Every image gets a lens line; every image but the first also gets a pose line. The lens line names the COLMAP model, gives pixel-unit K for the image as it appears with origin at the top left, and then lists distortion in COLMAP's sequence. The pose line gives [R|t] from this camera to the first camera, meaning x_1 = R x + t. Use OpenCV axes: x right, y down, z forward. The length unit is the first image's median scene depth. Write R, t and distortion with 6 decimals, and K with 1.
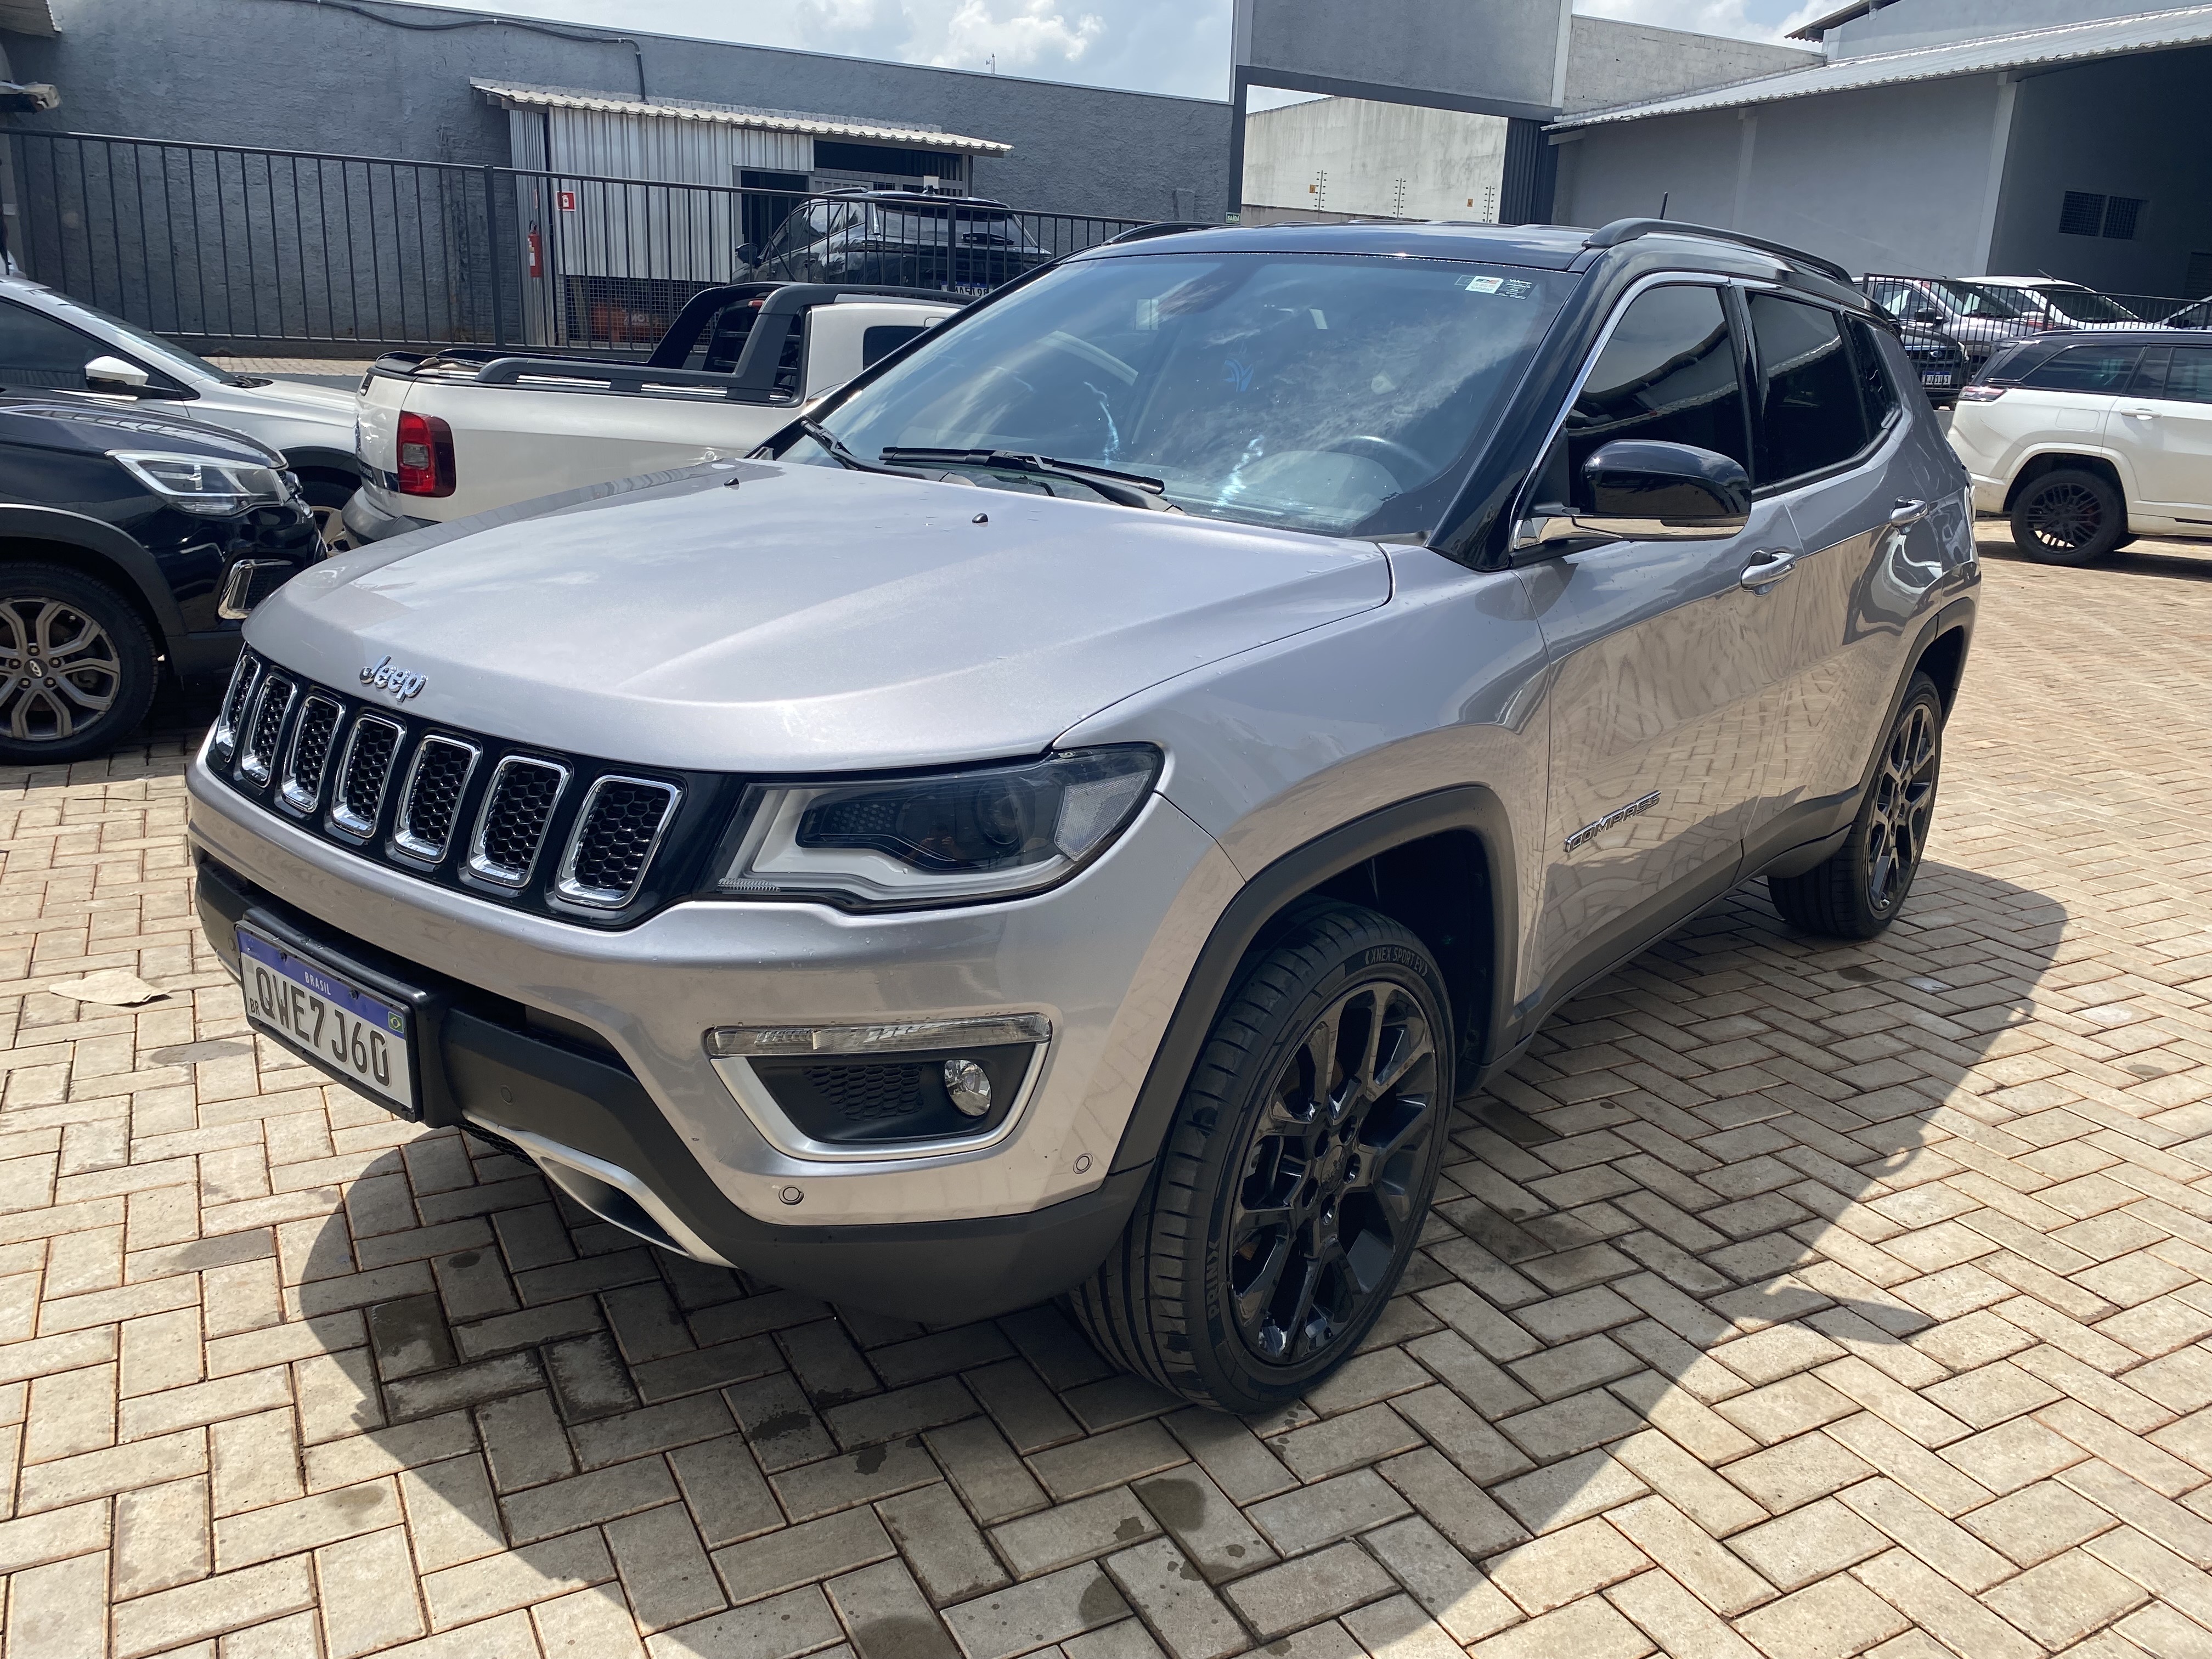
lens RADIAL K [[1677.8, 0, 1106.0], [0, 1677.8, 829.5], [0, 0, 1]] dist [0.004699, 0.004630]
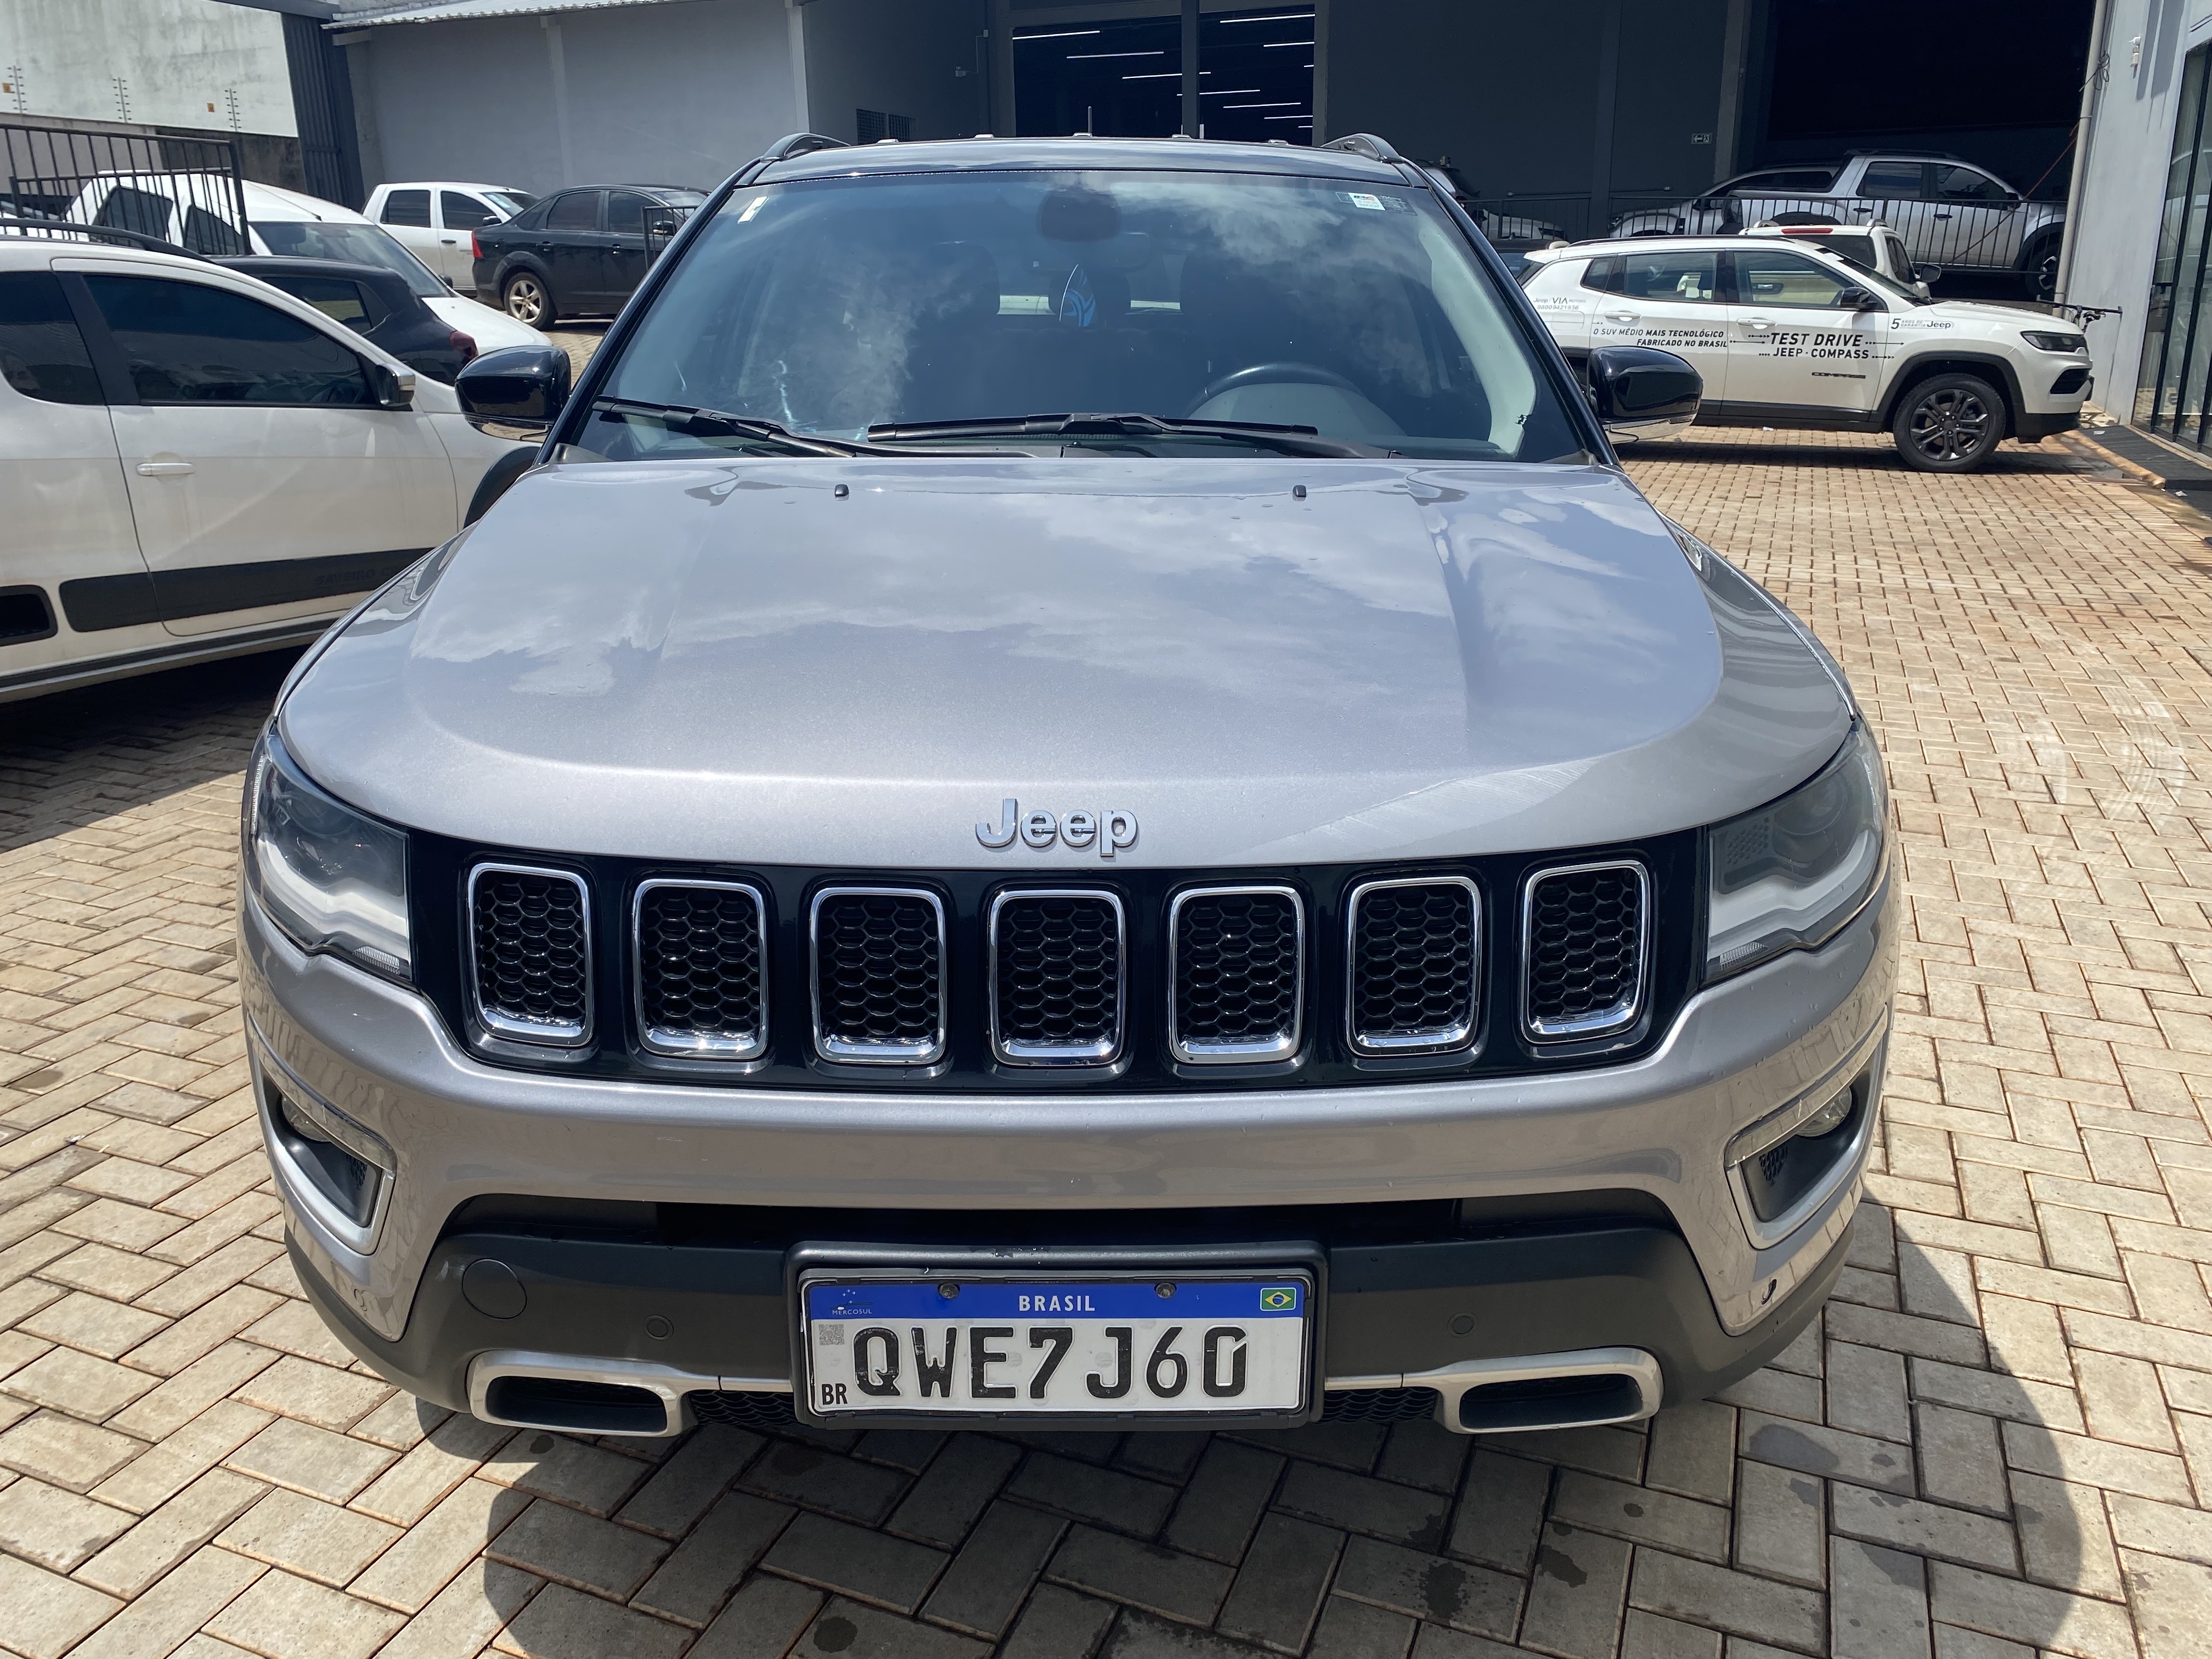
lens RADIAL K [[1669.9, 0, 1106.7], [0, 1669.9, 817.4], [0, 0, 1]] dist [0.024975, -0.027392]
pose [[0.767302, -0.234723, 0.596786, -0.696447], [0.210398, 0.971238, 0.111486, -0.141239], [-0.605789, 0.040019, 0.794618, 0.400129]]
